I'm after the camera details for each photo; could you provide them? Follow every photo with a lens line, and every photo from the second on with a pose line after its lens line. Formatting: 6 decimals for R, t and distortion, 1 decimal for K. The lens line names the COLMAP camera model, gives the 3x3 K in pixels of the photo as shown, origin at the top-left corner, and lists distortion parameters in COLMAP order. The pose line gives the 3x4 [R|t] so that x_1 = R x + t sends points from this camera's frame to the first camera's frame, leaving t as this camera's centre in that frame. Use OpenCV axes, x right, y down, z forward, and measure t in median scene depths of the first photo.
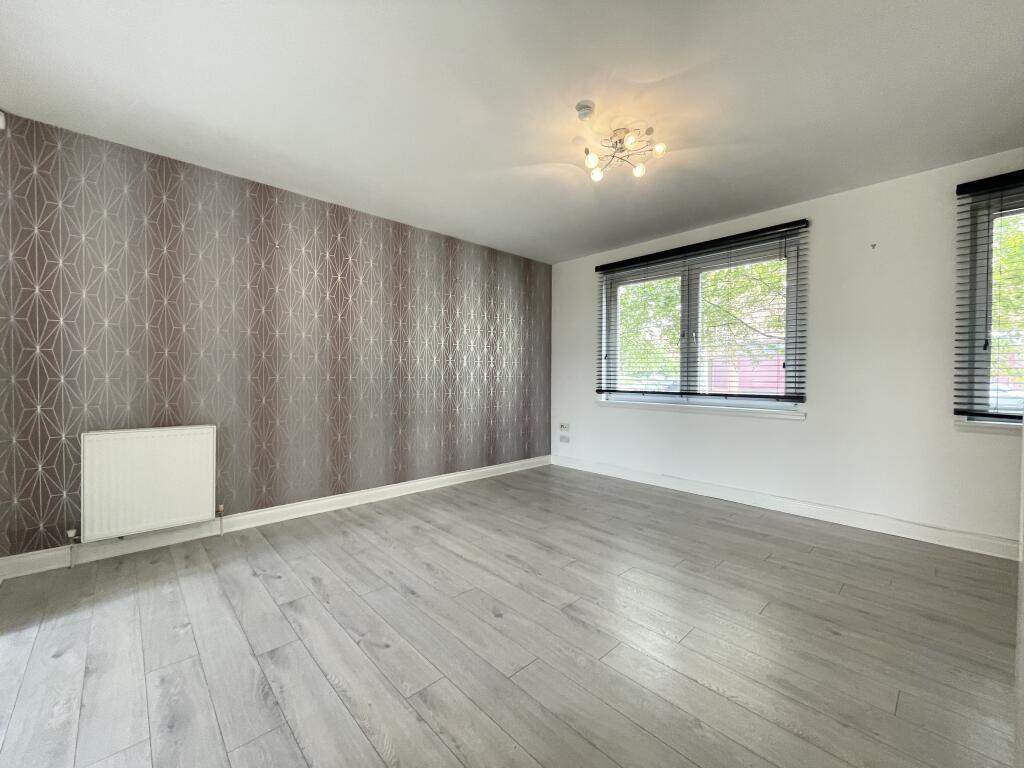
lens RADIAL K [[416.4, 0, 512.0], [0, 416.4, 384.0], [0, 0, 1]] dist [0.000156, 0.000020]
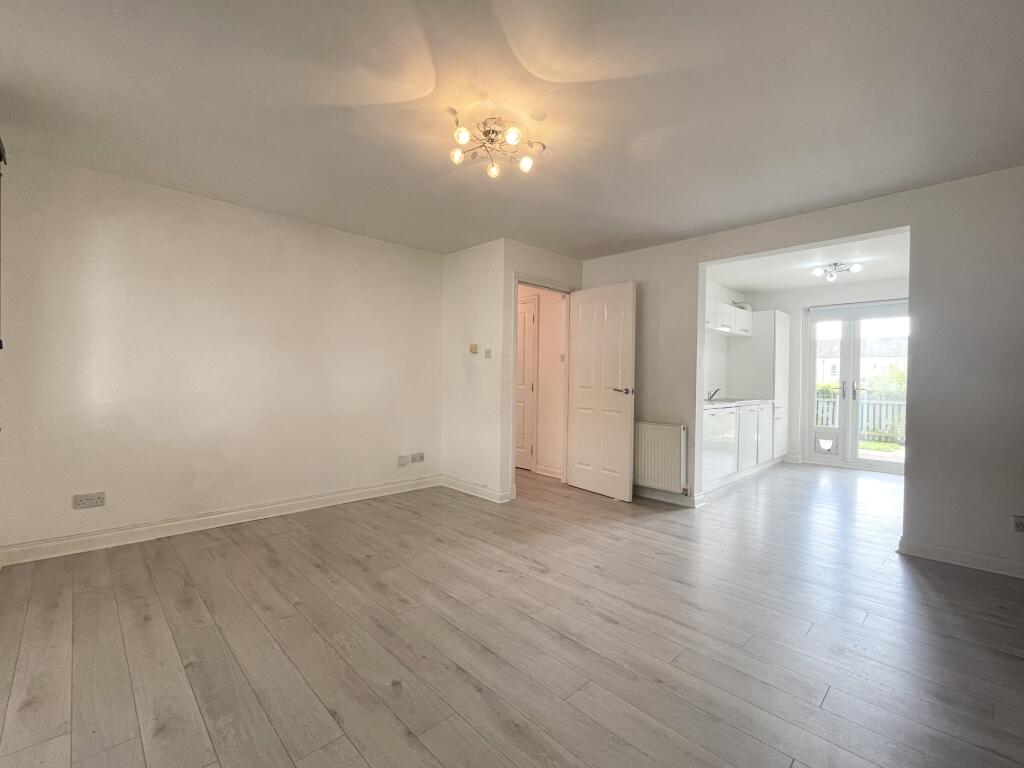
lens RADIAL K [[445.5, 0, 513.3], [0, 445.5, 381.3], [0, 0, 1]] dist [-0.000075, -0.000067]
pose [[-0.999589, -0.018415, -0.021969, 0.228578], [-0.018893, 0.999584, 0.021770, -0.059078], [0.021559, 0.022176, -0.999522, 1.977097]]
